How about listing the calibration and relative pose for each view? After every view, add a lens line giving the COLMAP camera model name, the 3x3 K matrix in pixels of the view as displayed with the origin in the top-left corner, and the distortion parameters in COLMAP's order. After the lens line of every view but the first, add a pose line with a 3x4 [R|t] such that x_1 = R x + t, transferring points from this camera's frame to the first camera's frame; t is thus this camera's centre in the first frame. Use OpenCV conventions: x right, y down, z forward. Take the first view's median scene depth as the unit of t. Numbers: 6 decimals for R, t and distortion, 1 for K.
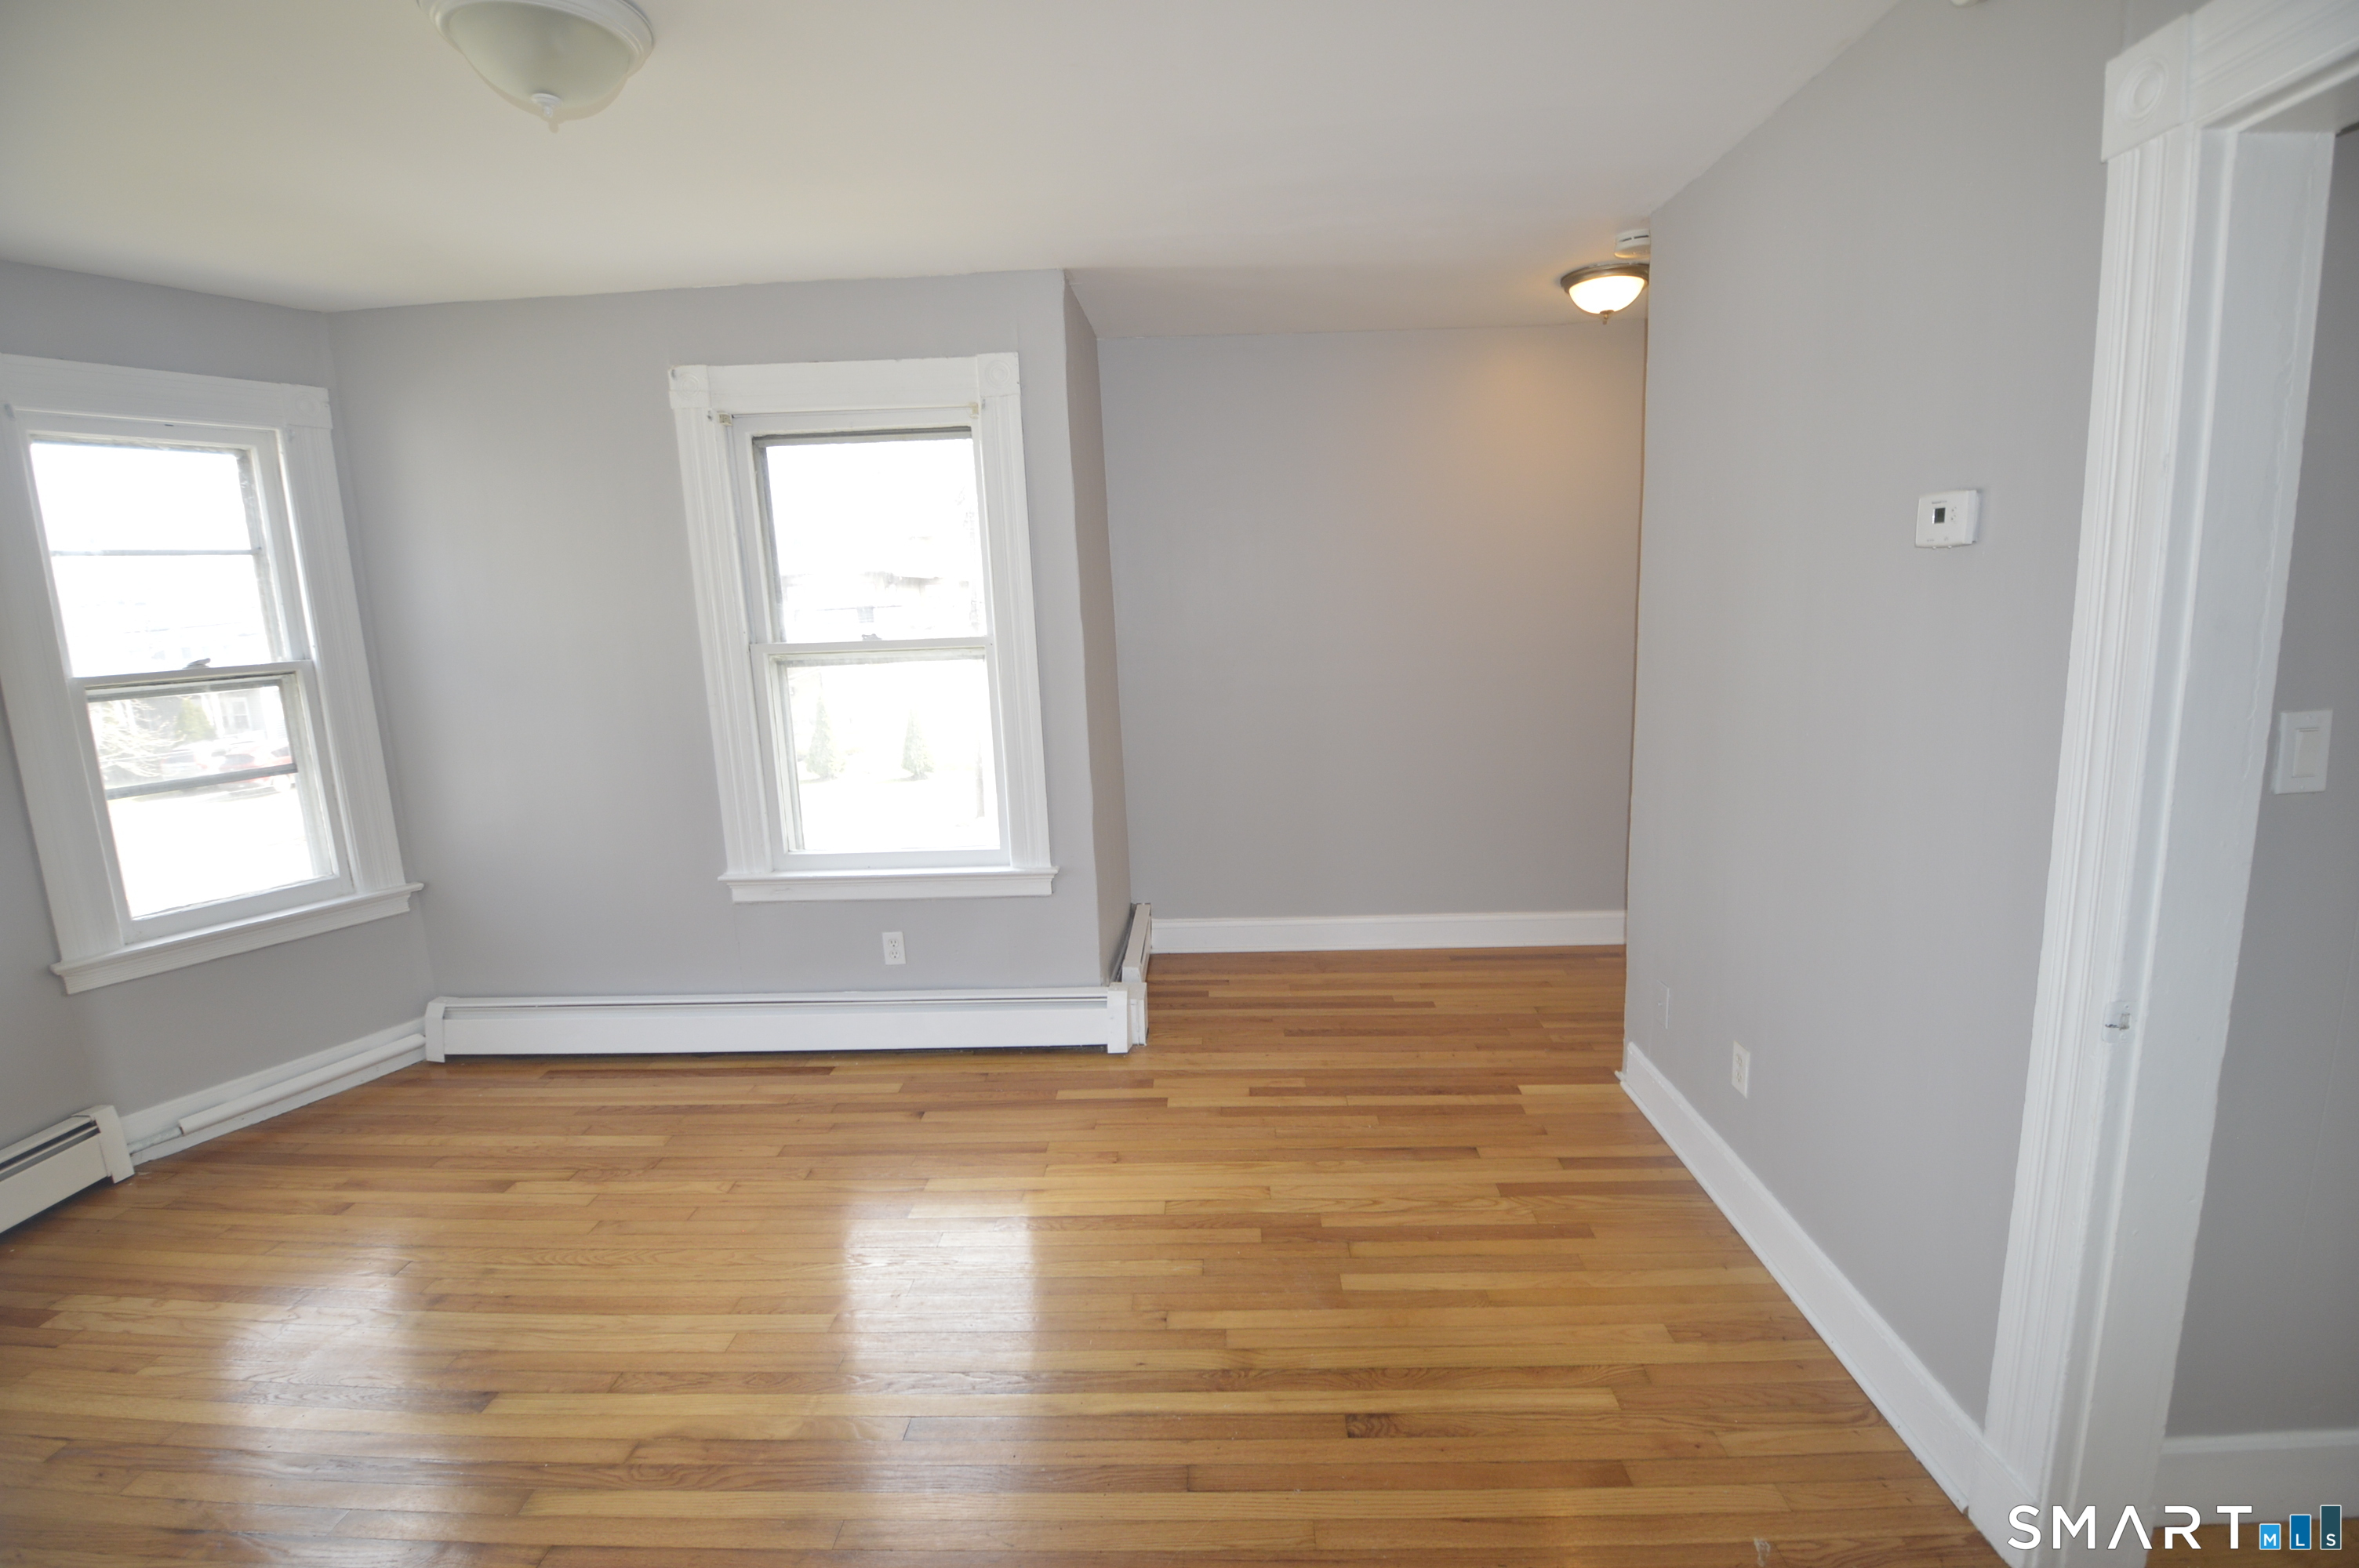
lens RADIAL K [[1058.9, 0, 1184.8], [0, 1058.9, 782.9], [0, 0, 1]] dist [-0.033928, 0.000475]
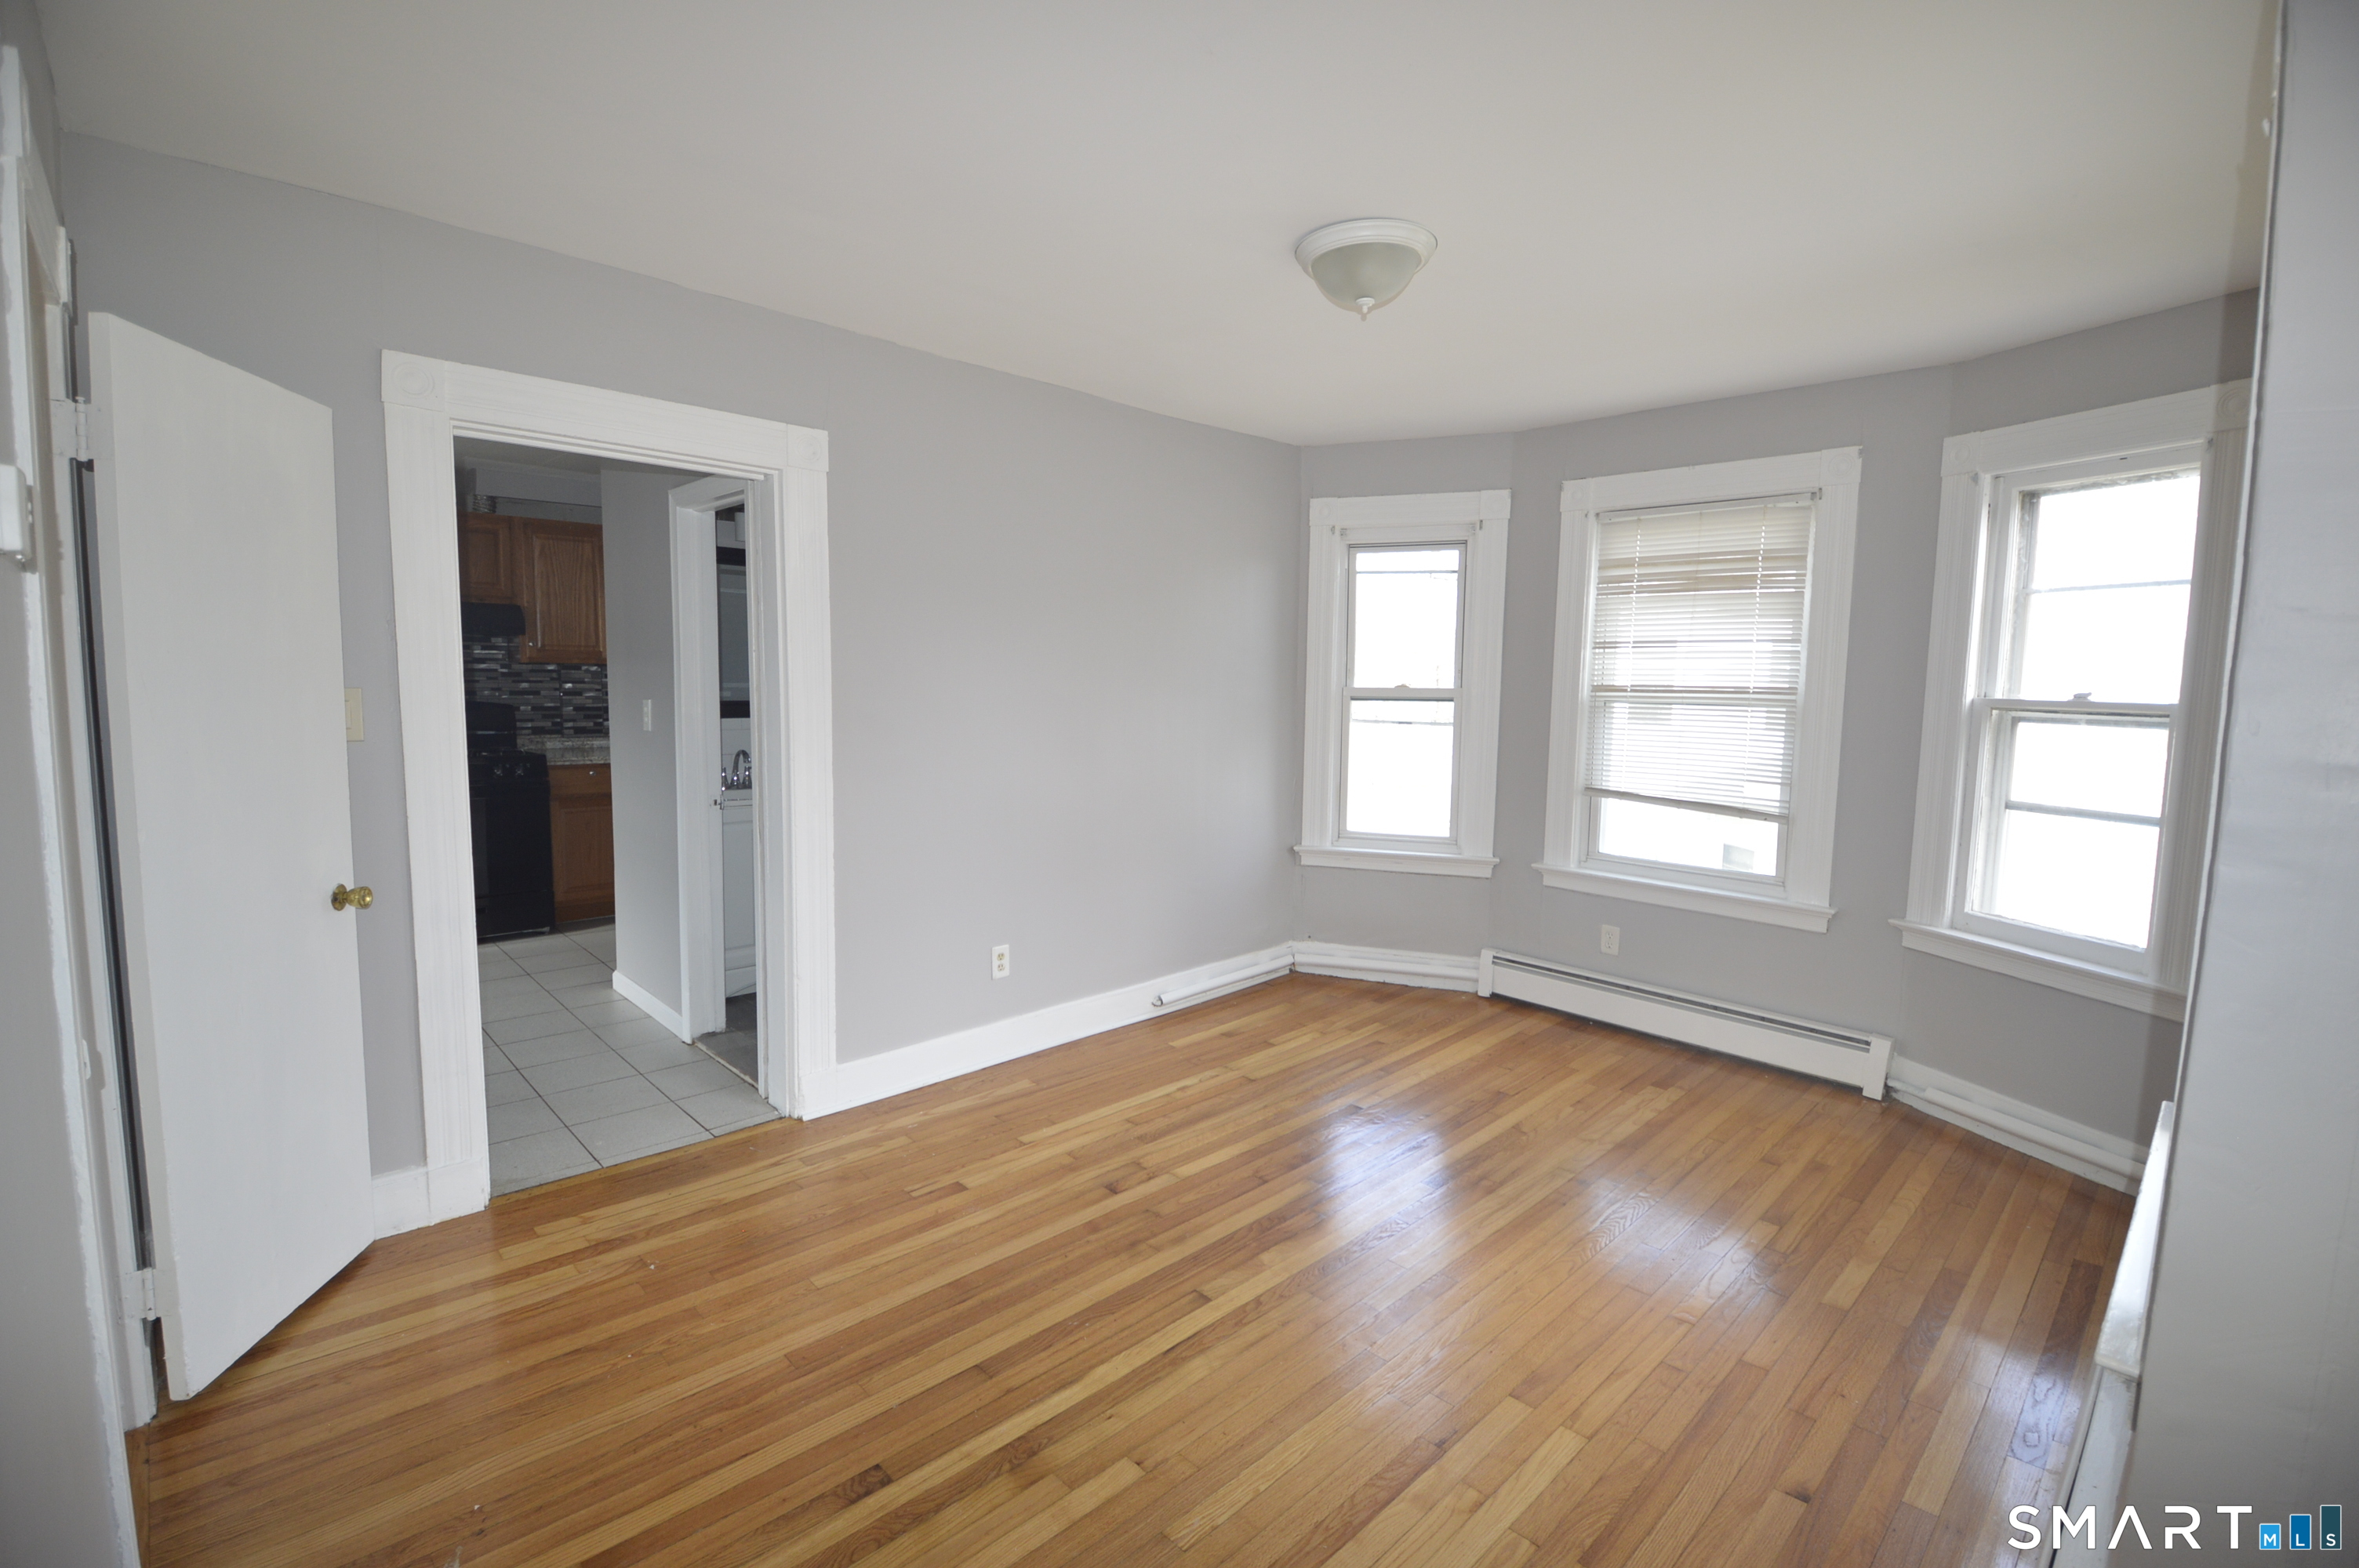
lens RADIAL K [[1044.9, 0, 1186.4], [0, 1044.9, 777.5], [0, 0, 1]] dist [0.036695, -0.053234]
pose [[-0.690410, 0.097139, -0.716867, 0.470430], [-0.121164, 0.961418, 0.246969, -0.228652], [0.713200, 0.257368, -0.652003, 1.304898]]
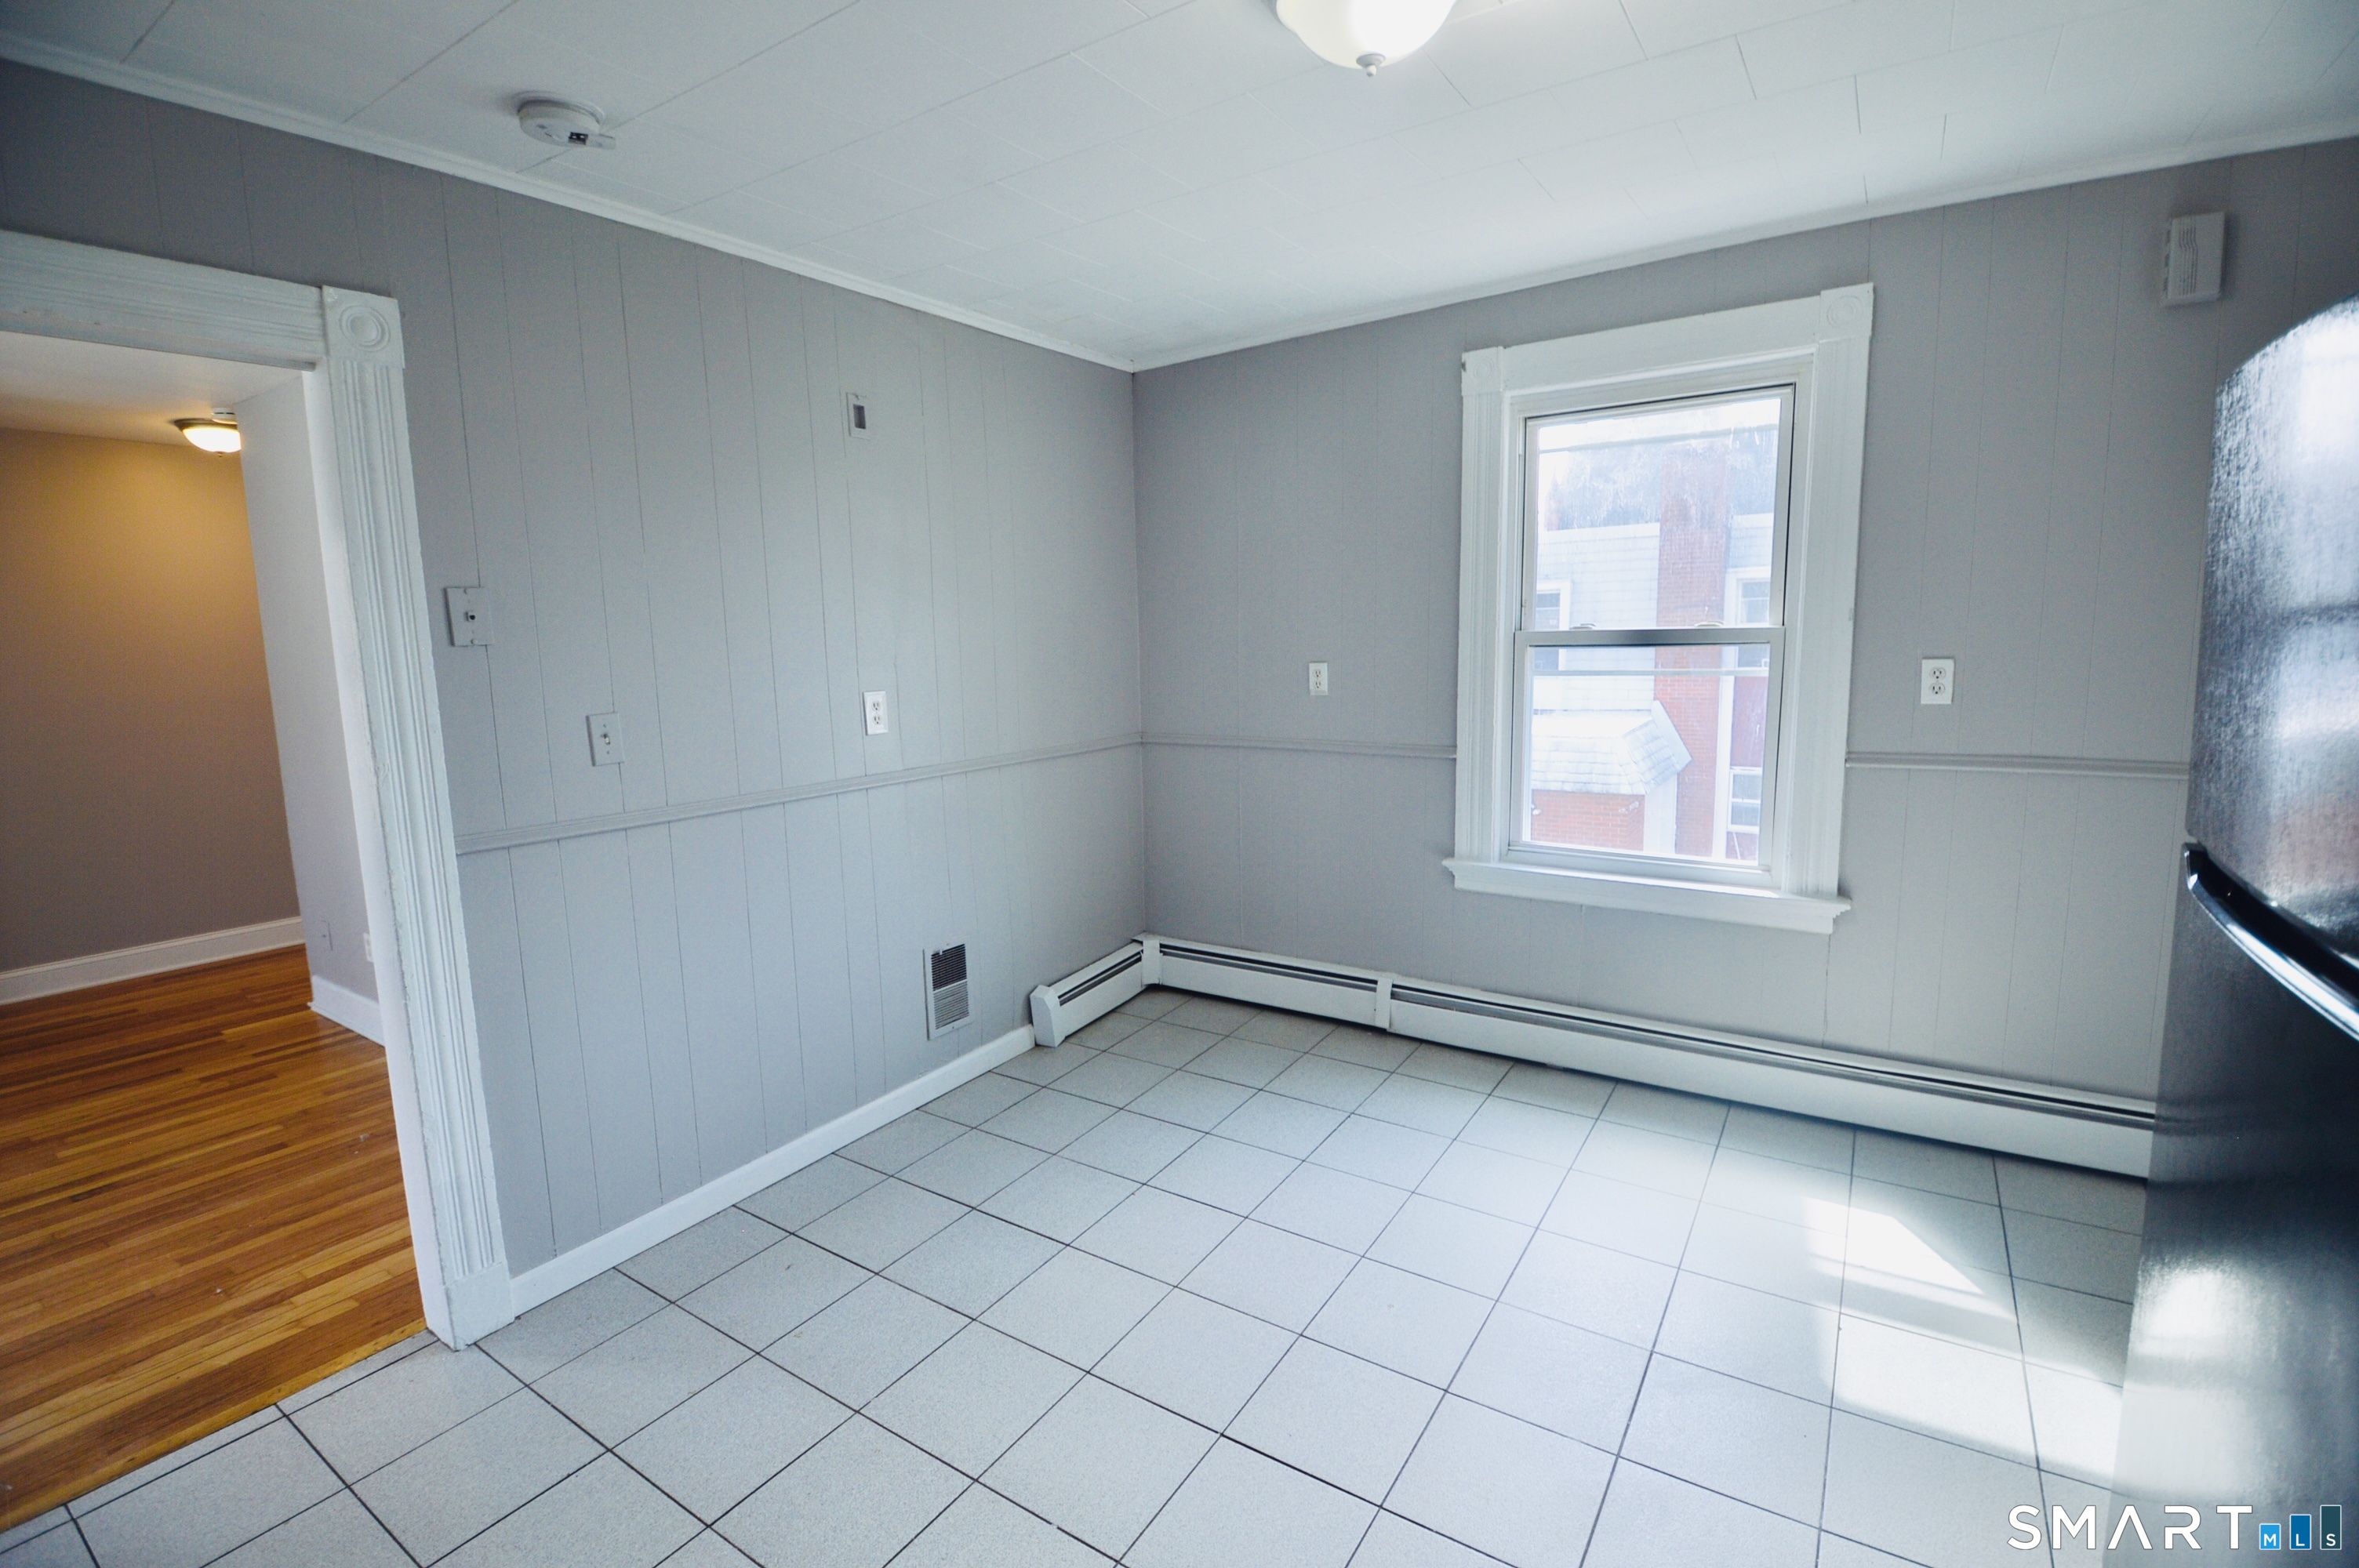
lens RADIAL K [[1058.9, 0, 1184.8], [0, 1058.9, 782.9], [0, 0, 1]] dist [-0.033928, 0.000475]
pose [[0.517982, -0.091861, 0.850445, -0.153839], [0.151985, 0.988281, 0.014180, 0.189103], [-0.841781, 0.121910, 0.525873, -0.927653]]
